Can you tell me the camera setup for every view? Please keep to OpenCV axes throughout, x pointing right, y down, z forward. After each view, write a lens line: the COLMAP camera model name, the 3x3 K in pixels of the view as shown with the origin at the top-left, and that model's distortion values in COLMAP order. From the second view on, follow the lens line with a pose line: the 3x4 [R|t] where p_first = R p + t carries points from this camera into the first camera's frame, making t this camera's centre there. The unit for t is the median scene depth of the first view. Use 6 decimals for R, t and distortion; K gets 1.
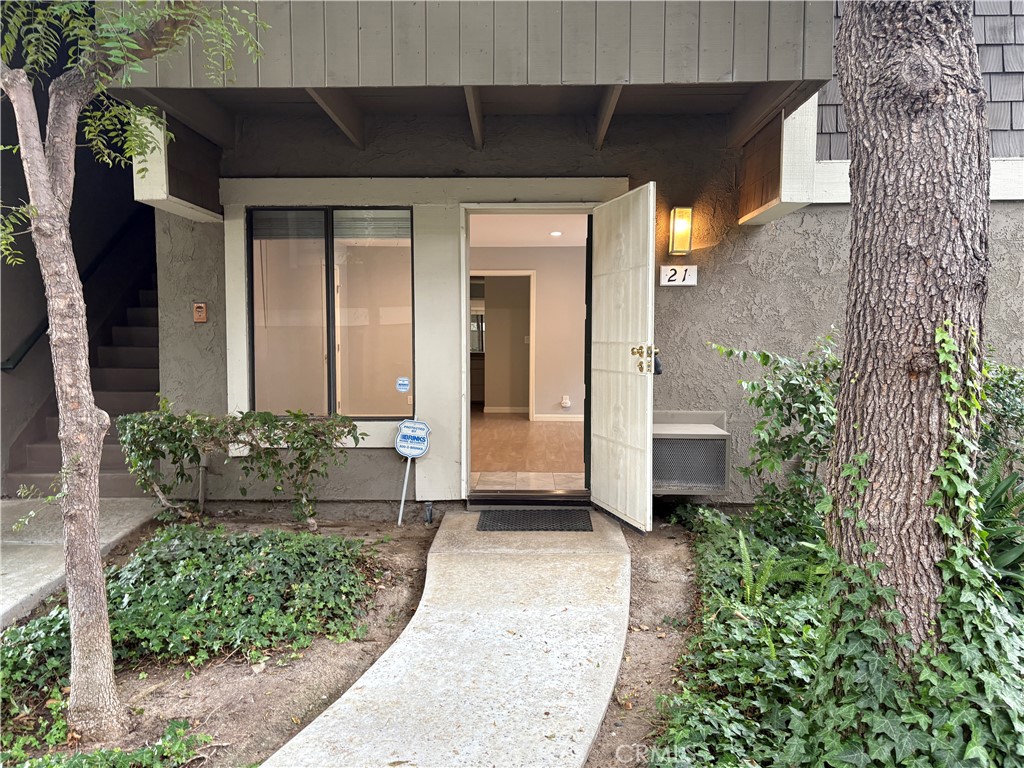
lens RADIAL K [[778.0, 0, 508.3], [0, 778.0, 388.0], [0, 0, 1]] dist [0.008680, 0.005910]
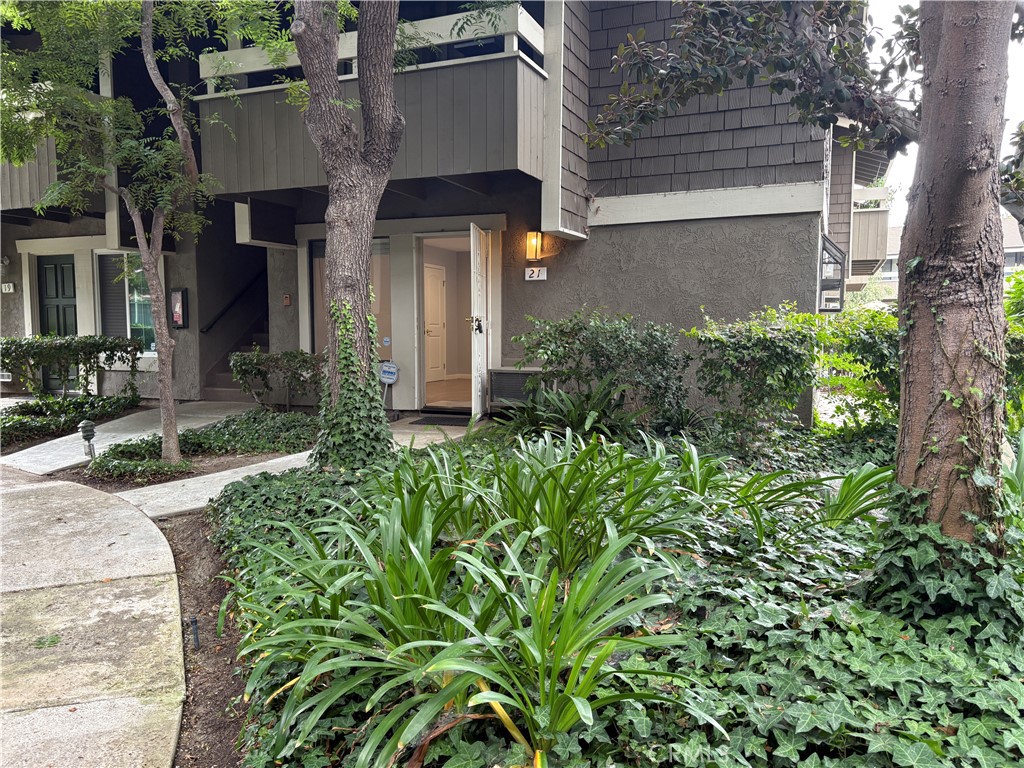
lens RADIAL K [[794.0, 0, 512.0], [0, 794.0, 384.0], [0, 0, 1]] dist [0.065071, 0.000168]
pose [[0.931996, 0.026079, -0.361529, 0.767190], [-0.019418, 0.999568, 0.022046, 0.046027], [0.361948, -0.013526, 0.932100, -0.535641]]
